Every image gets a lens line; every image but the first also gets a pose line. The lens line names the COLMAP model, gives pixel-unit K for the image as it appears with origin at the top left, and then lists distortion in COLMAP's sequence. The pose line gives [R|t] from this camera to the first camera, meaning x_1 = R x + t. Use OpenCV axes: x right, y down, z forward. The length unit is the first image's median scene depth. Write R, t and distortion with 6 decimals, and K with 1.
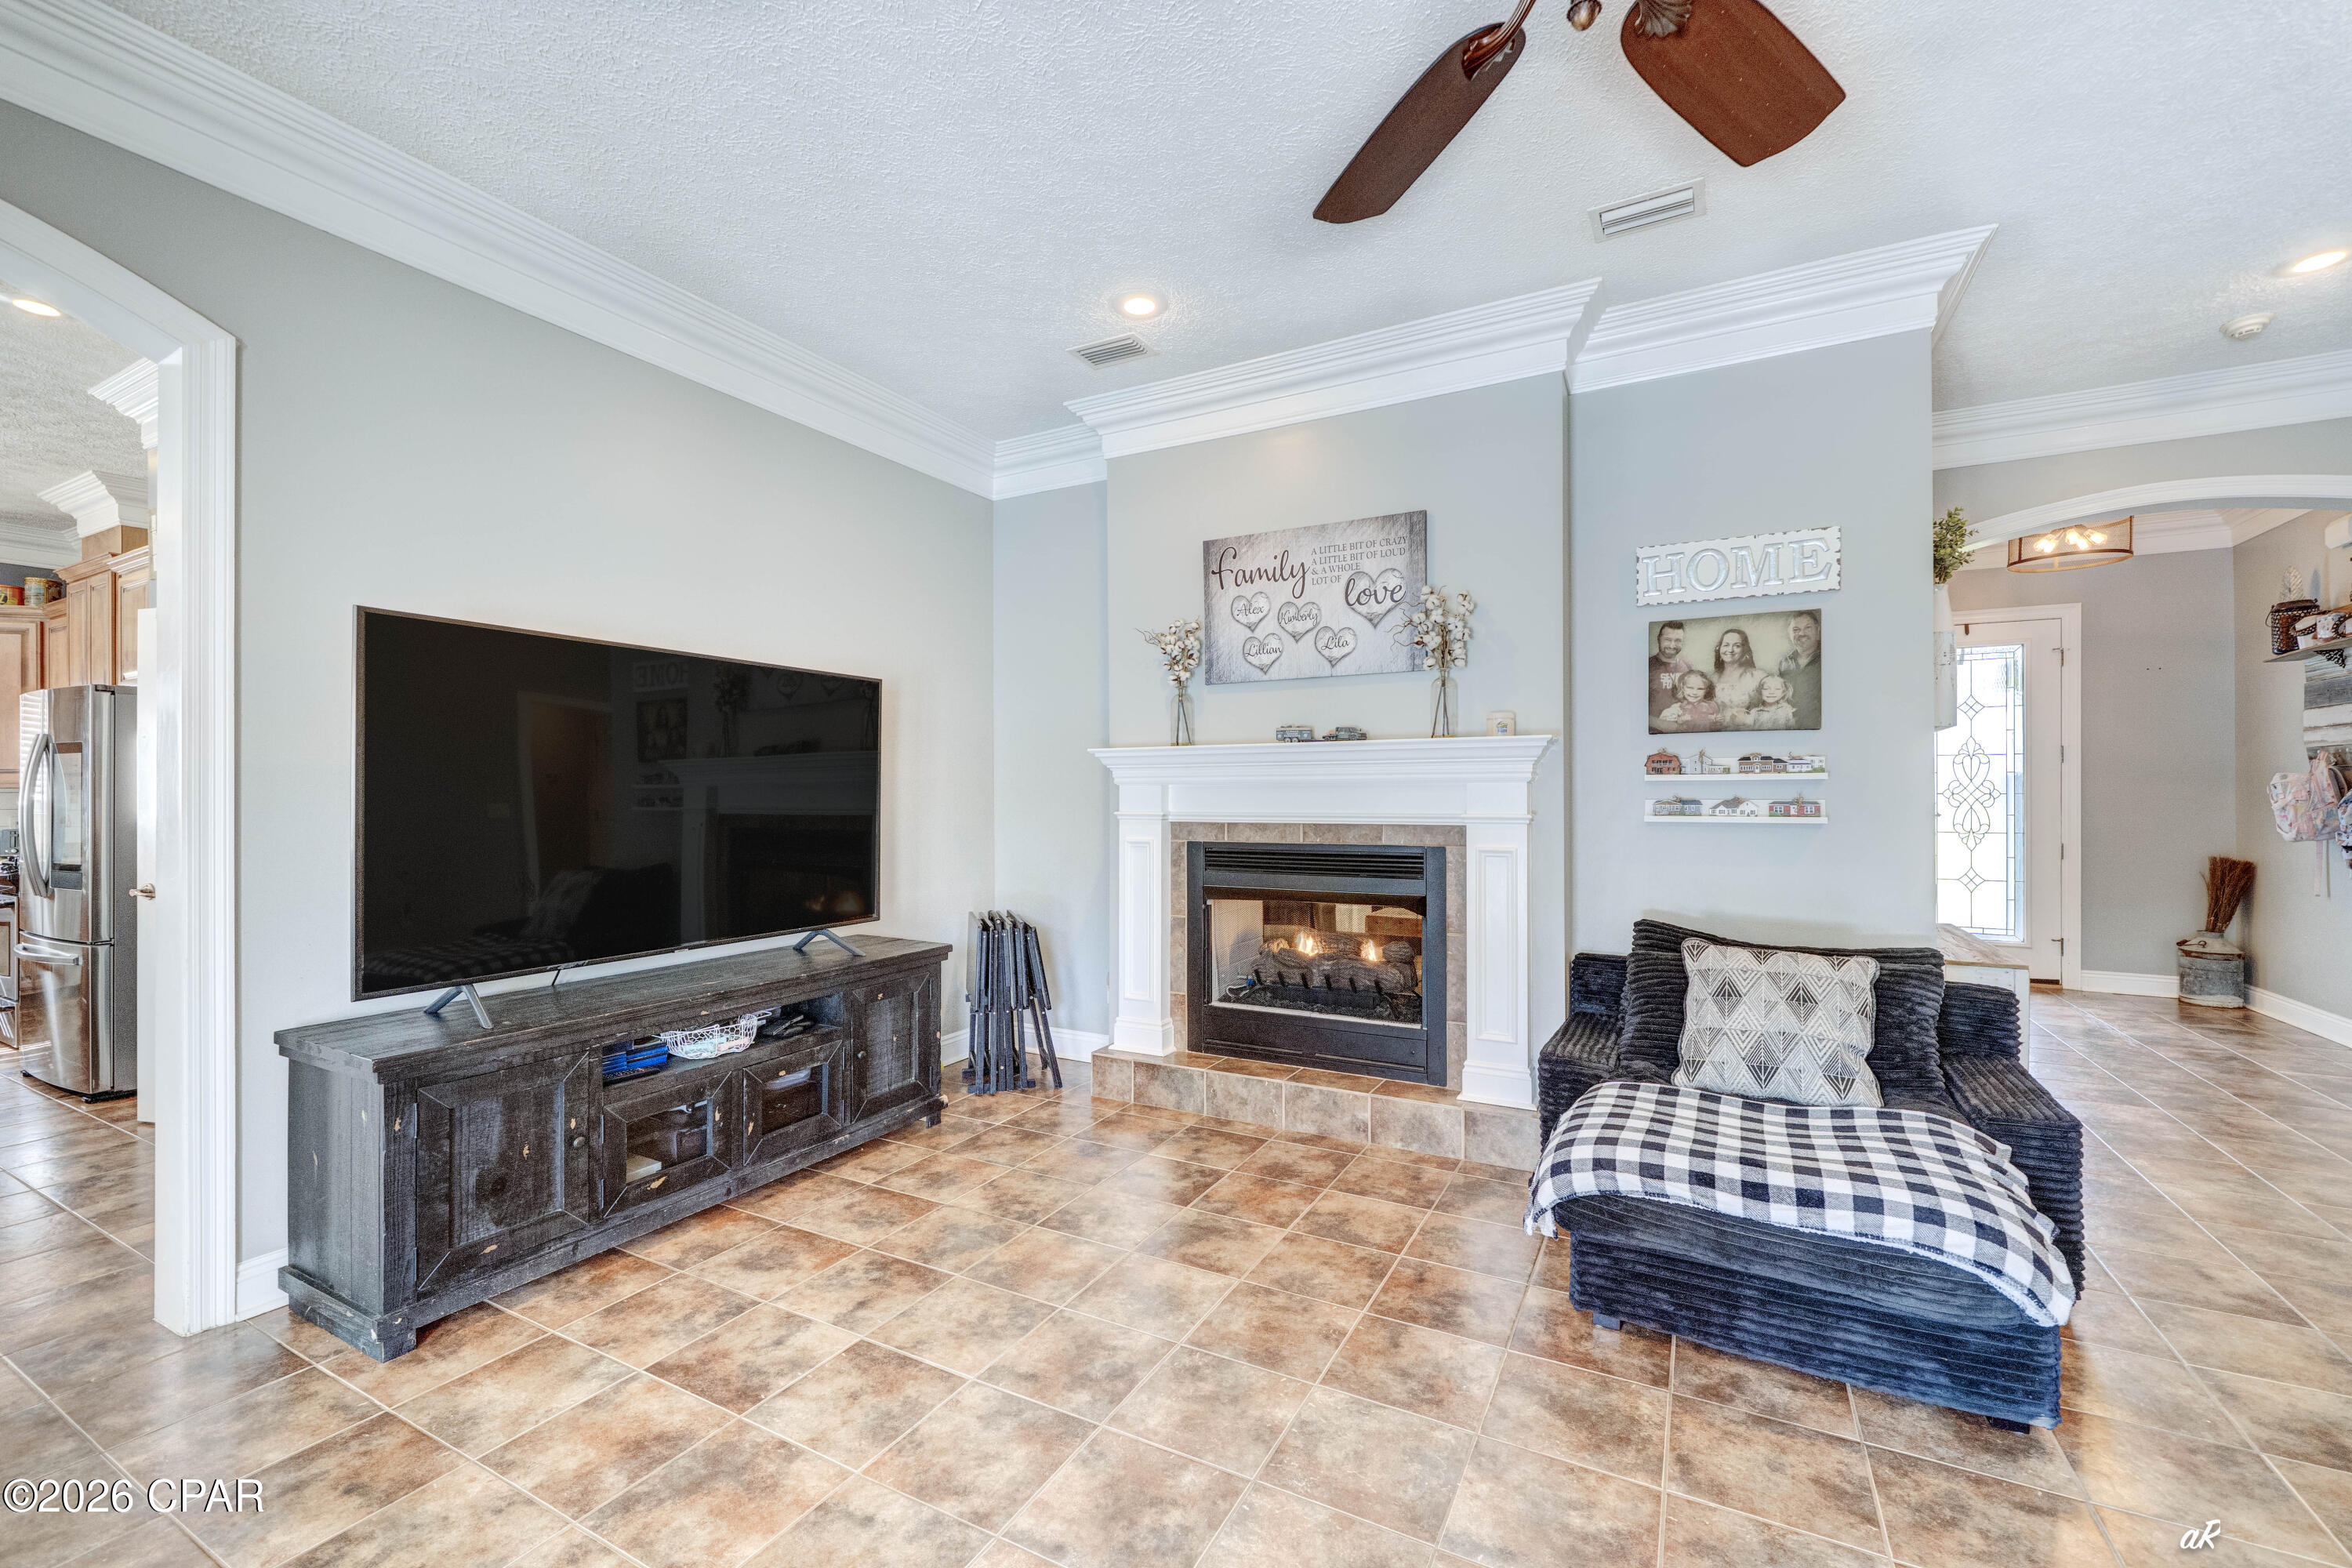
lens RADIAL K [[924.6, 0, 1214.2], [0, 924.6, 789.8], [0, 0, 1]] dist [-0.000745, -0.000240]
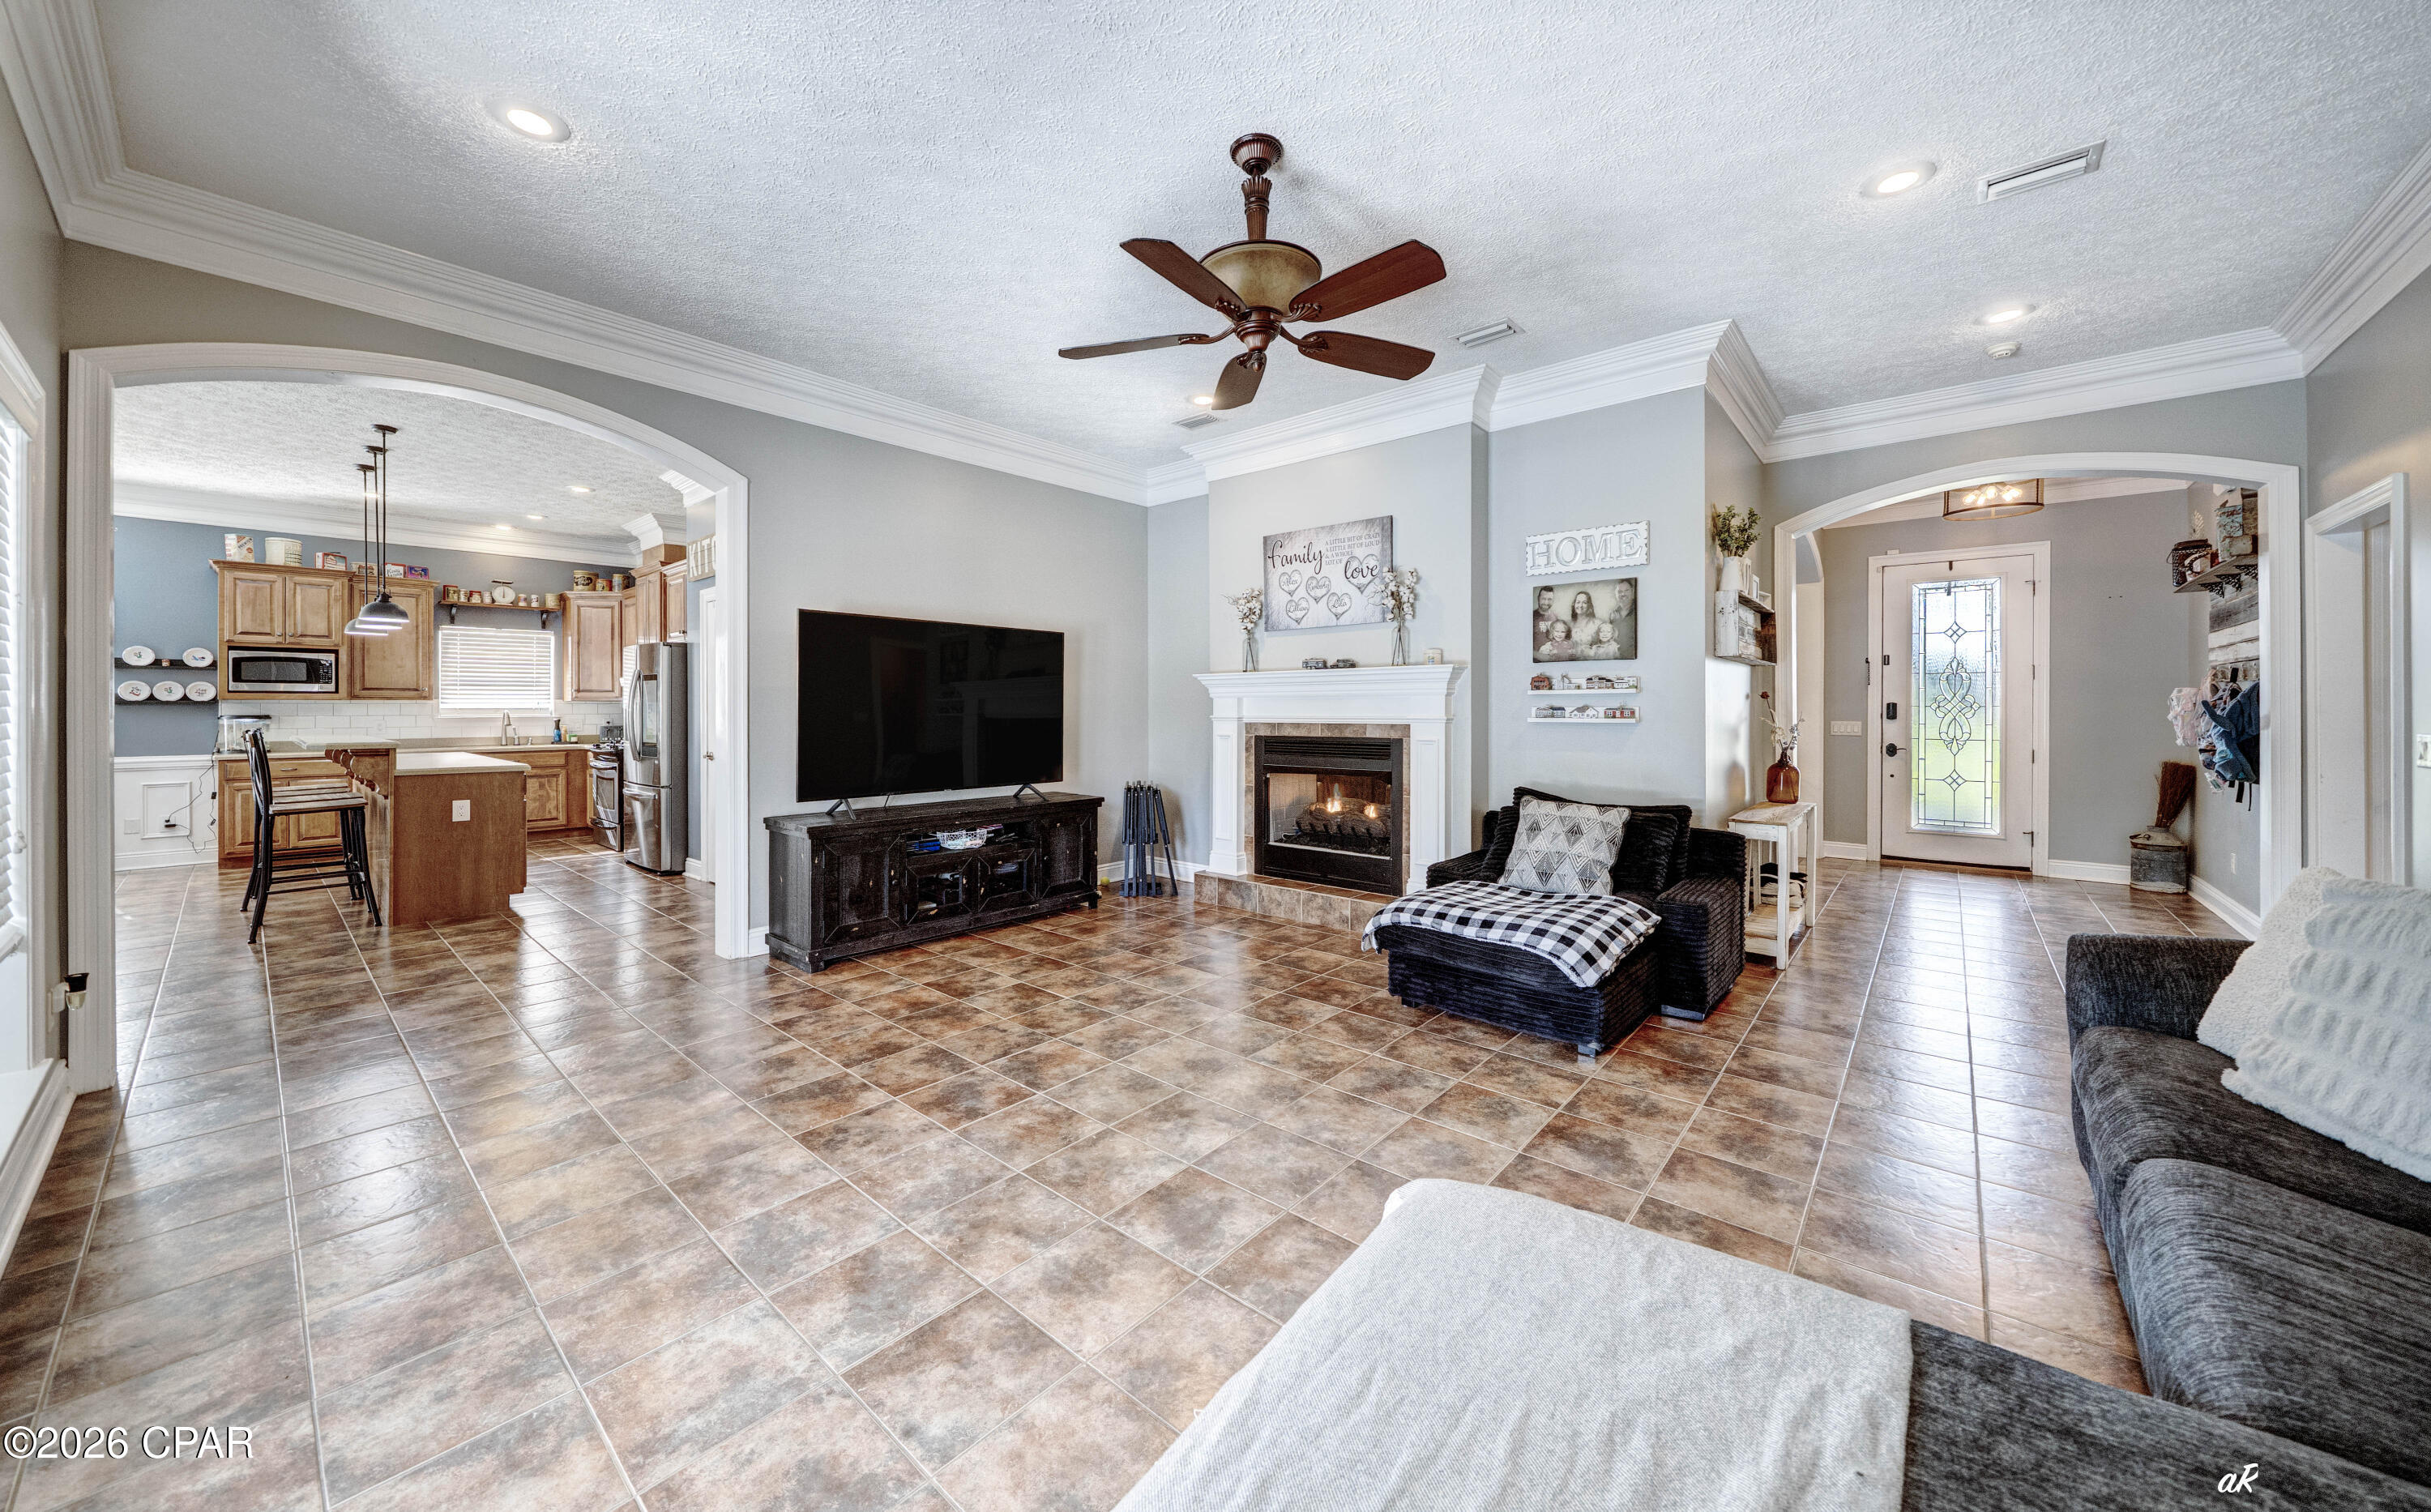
lens RADIAL K [[830.1, 0, 1231.9], [0, 830.1, 708.6], [0, 0, 1]] dist [-0.001445, -0.000132]
pose [[0.971806, 0.002909, -0.235762, 0.291938], [-0.001963, 0.999989, 0.004248, 0.007715], [0.235772, -0.003665, 0.971802, -0.374142]]
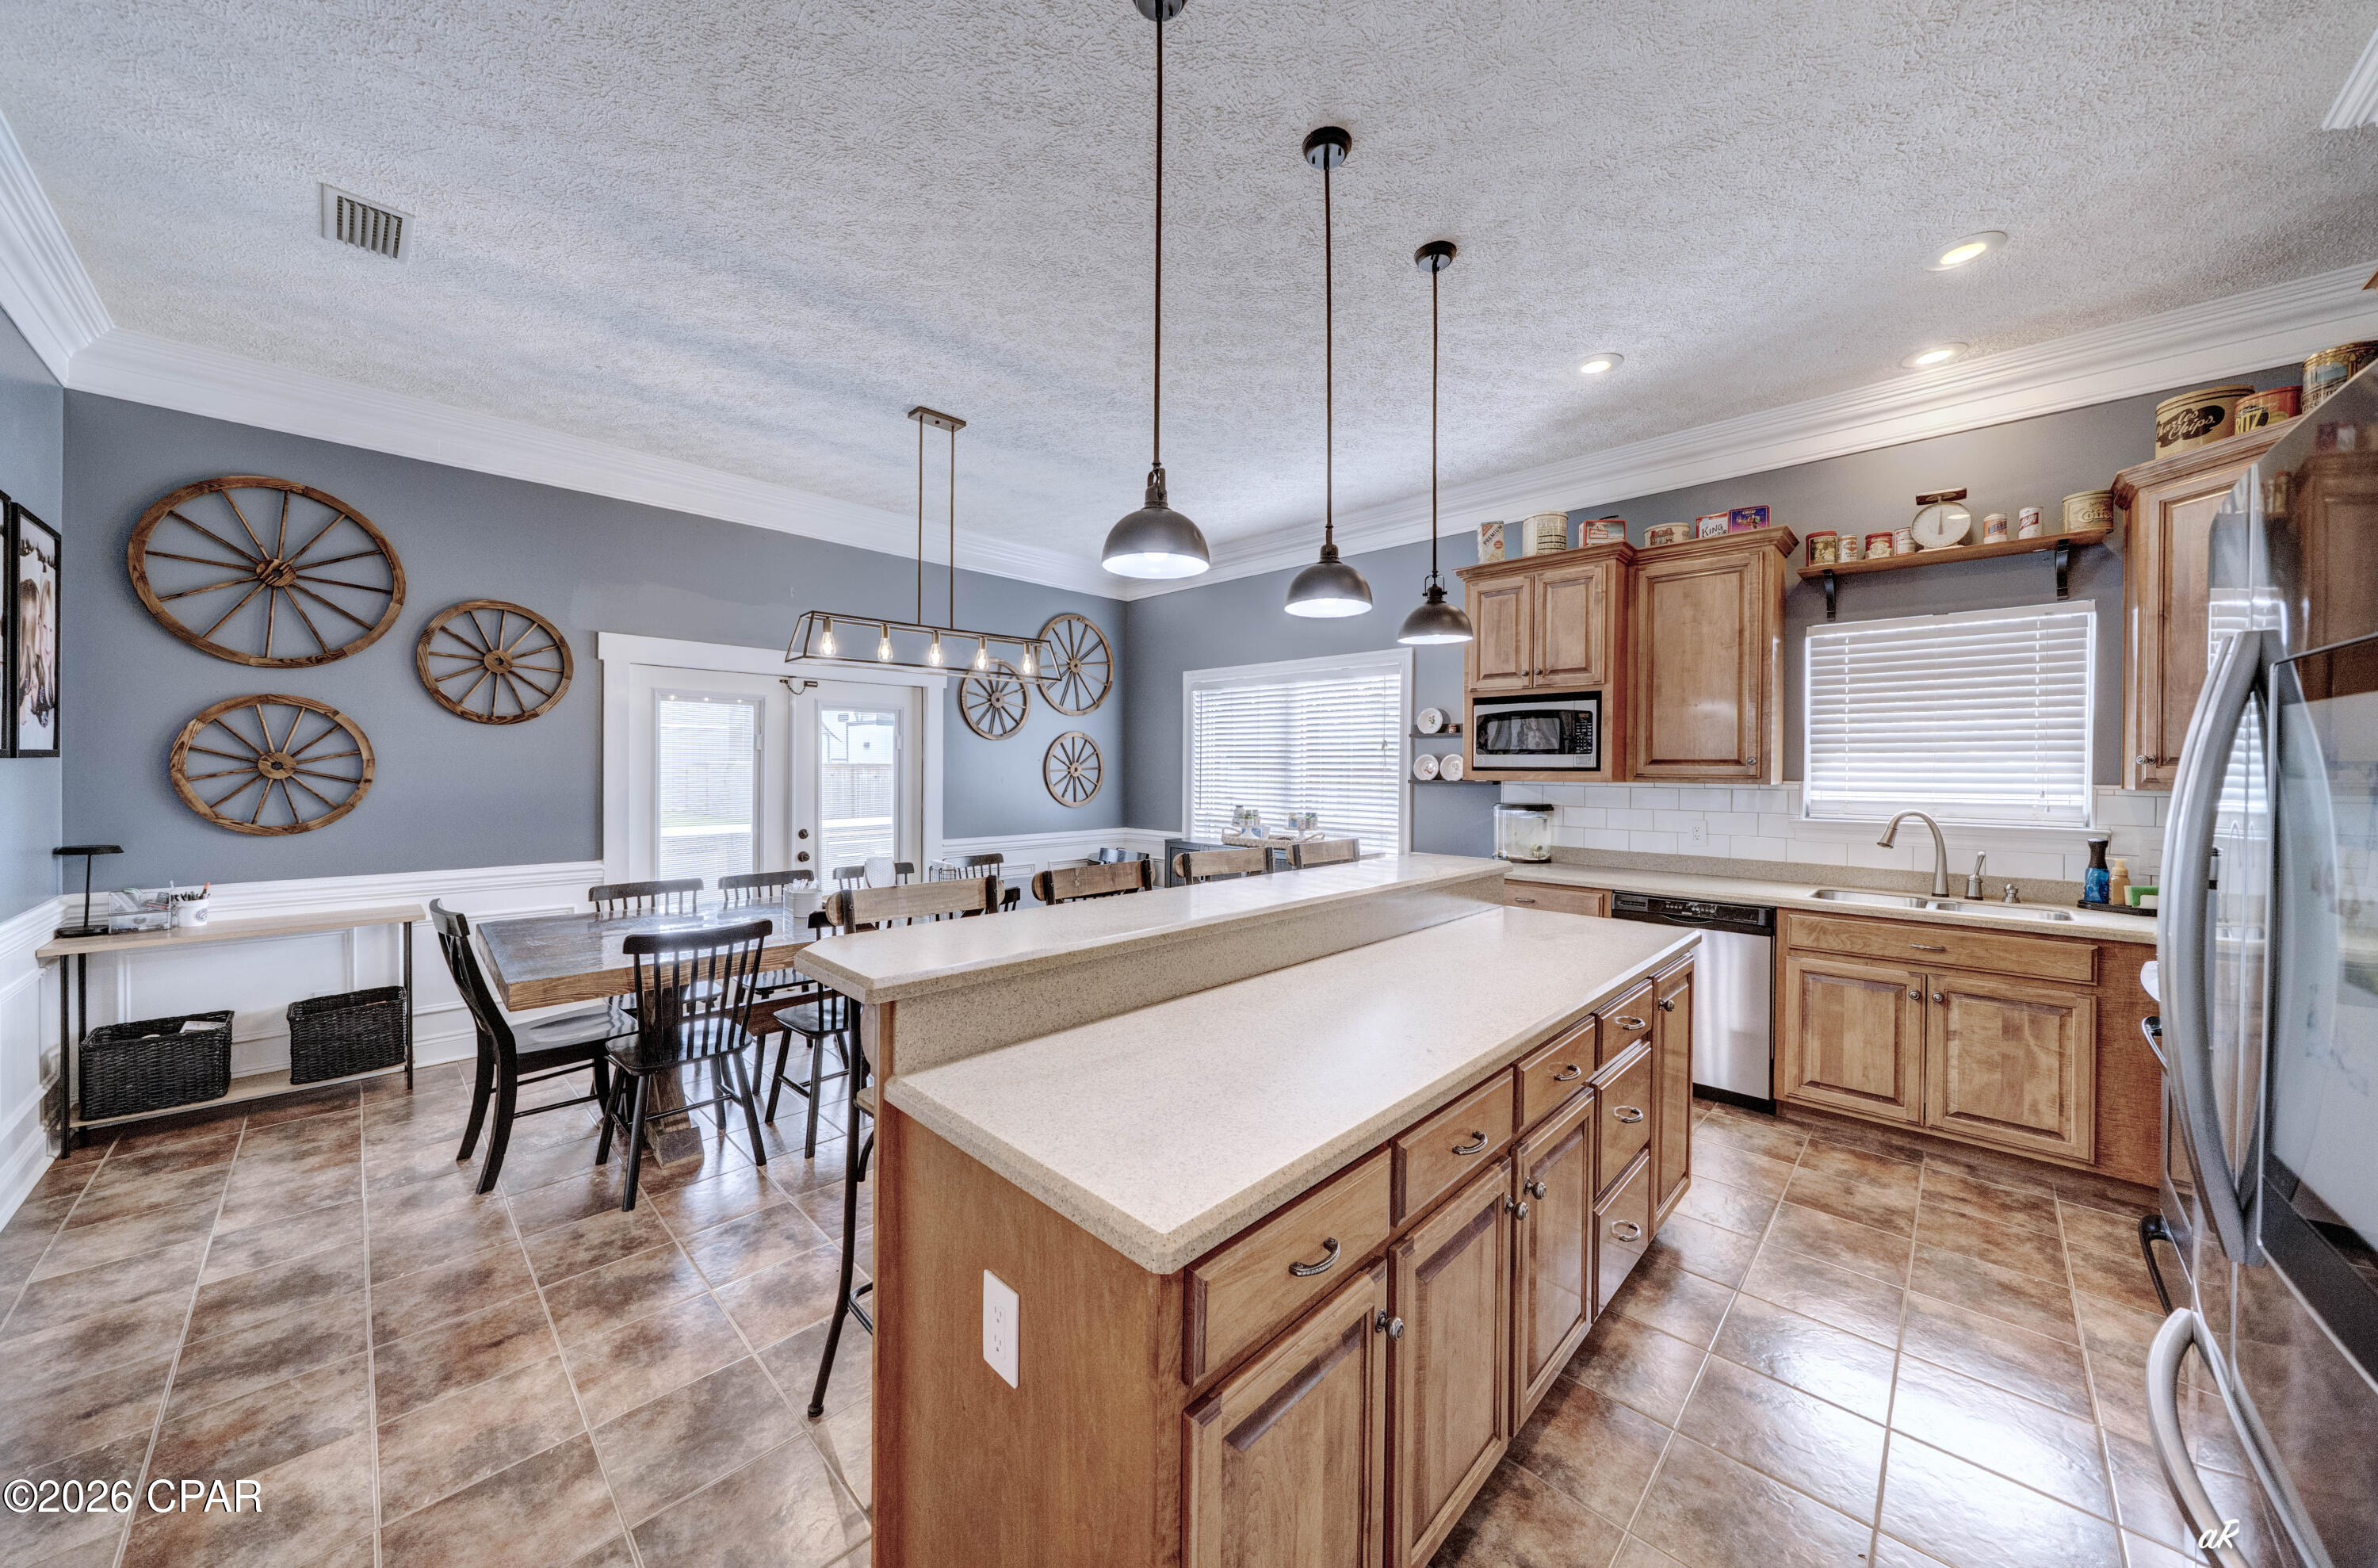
lens RADIAL K [[808.1, 0, 1169.4], [0, 808.1, 774.4], [0, 0, 1]] dist [-0.001731, -0.000366]
pose [[-0.323401, 0.009931, -0.946210, -0.975106], [-0.004488, 0.999918, 0.012029, -0.019409], [0.946251, 0.008137, -0.323330, 0.773348]]
